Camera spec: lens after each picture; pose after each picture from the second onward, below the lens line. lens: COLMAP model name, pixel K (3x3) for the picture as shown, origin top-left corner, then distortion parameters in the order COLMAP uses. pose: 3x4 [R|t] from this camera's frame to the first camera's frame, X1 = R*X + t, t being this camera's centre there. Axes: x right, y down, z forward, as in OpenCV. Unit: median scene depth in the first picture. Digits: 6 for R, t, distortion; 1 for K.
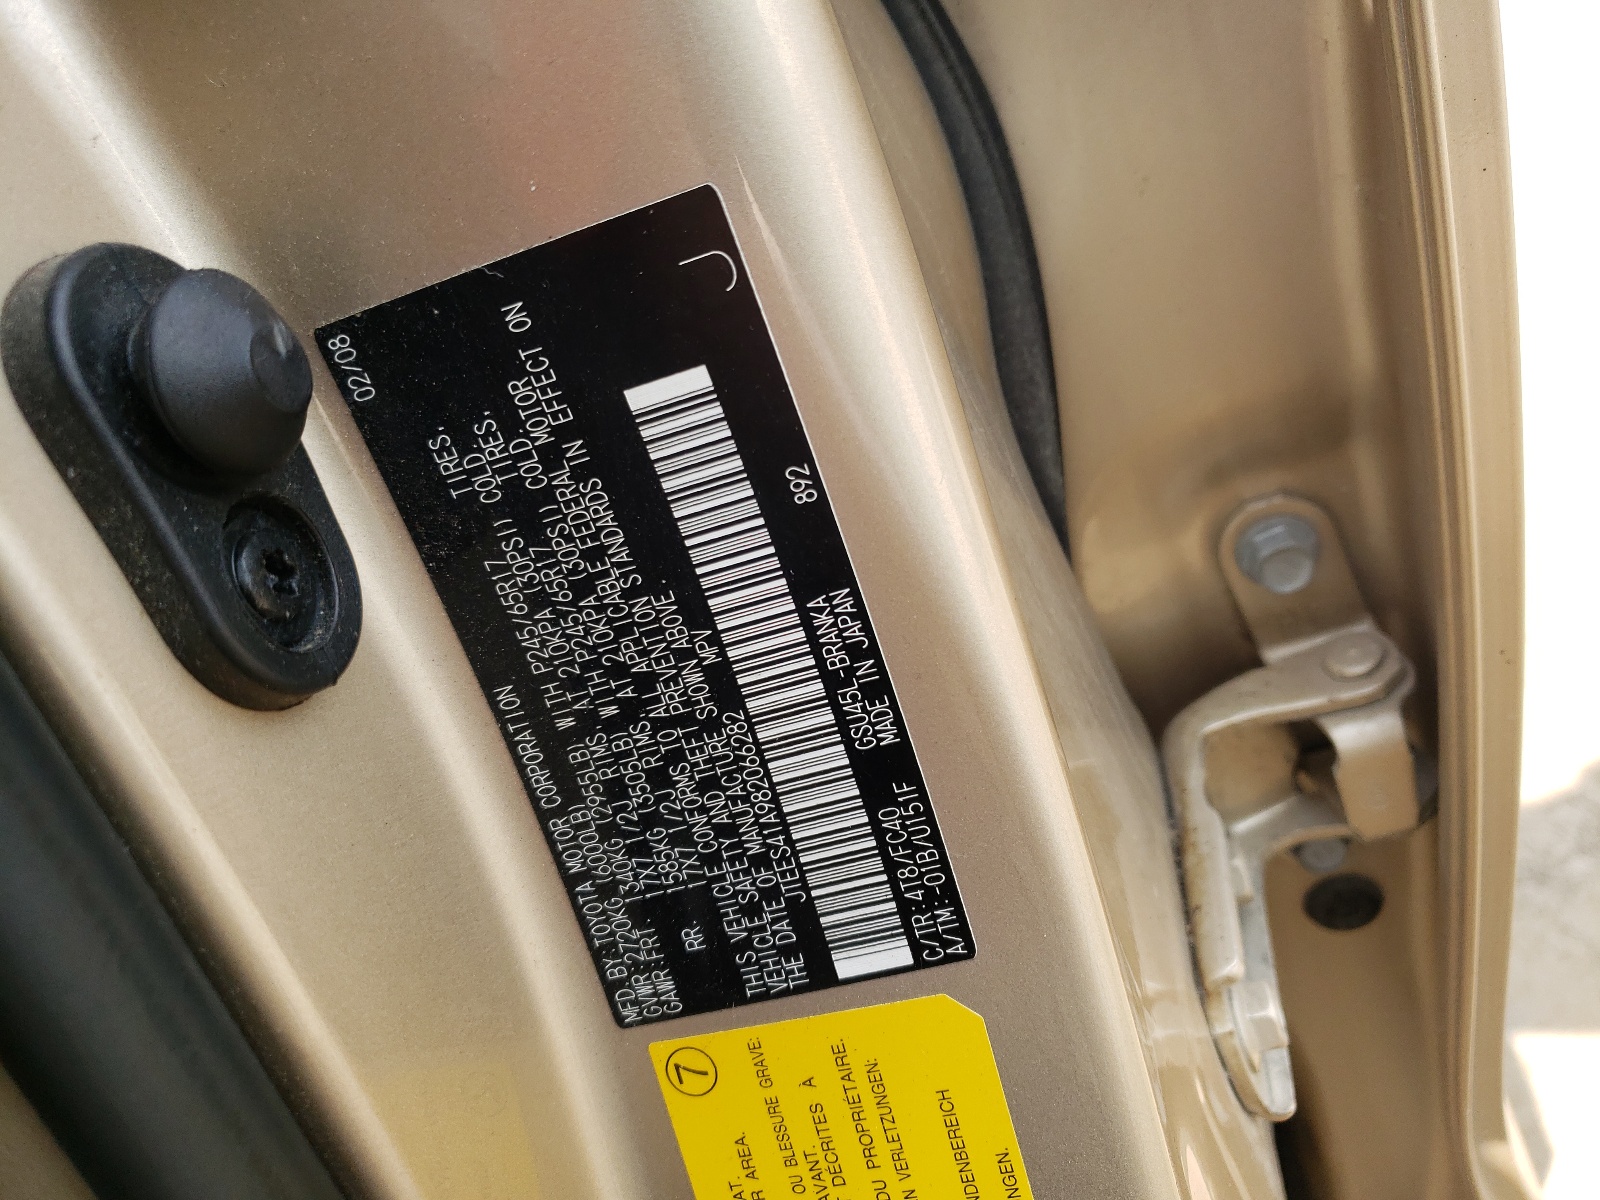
lens RADIAL K [[1215.6, 0, 799.7], [0, 1215.6, 599.4], [0, 0, 1]] dist [0.008596, 0.000769]
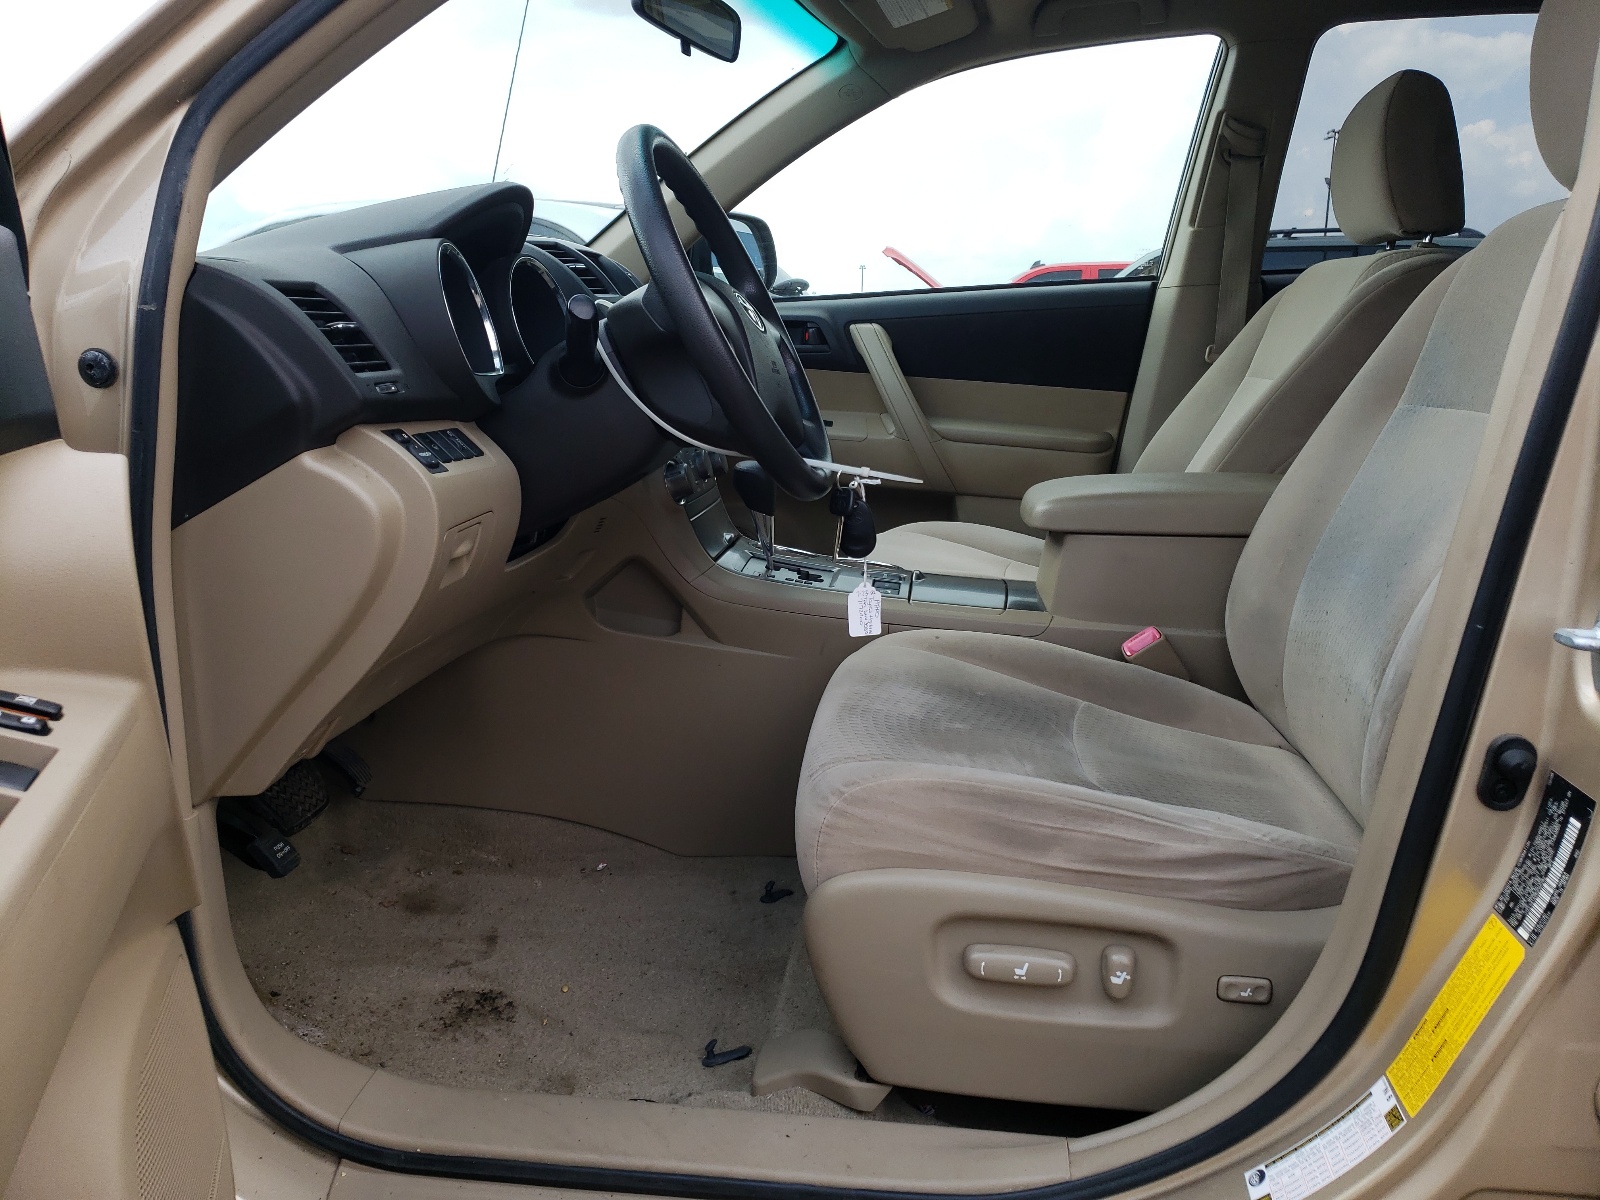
lens RADIAL K [[1215.6, 0, 800.0], [0, 1215.6, 600.5], [0, 0, 1]] dist [0.008596, 0.000769]
pose [[-0.033618, 0.556049, -0.830469, 3.512840], [-0.496182, 0.712017, 0.496825, -1.656553], [0.867567, 0.428766, 0.251965, -3.325988]]
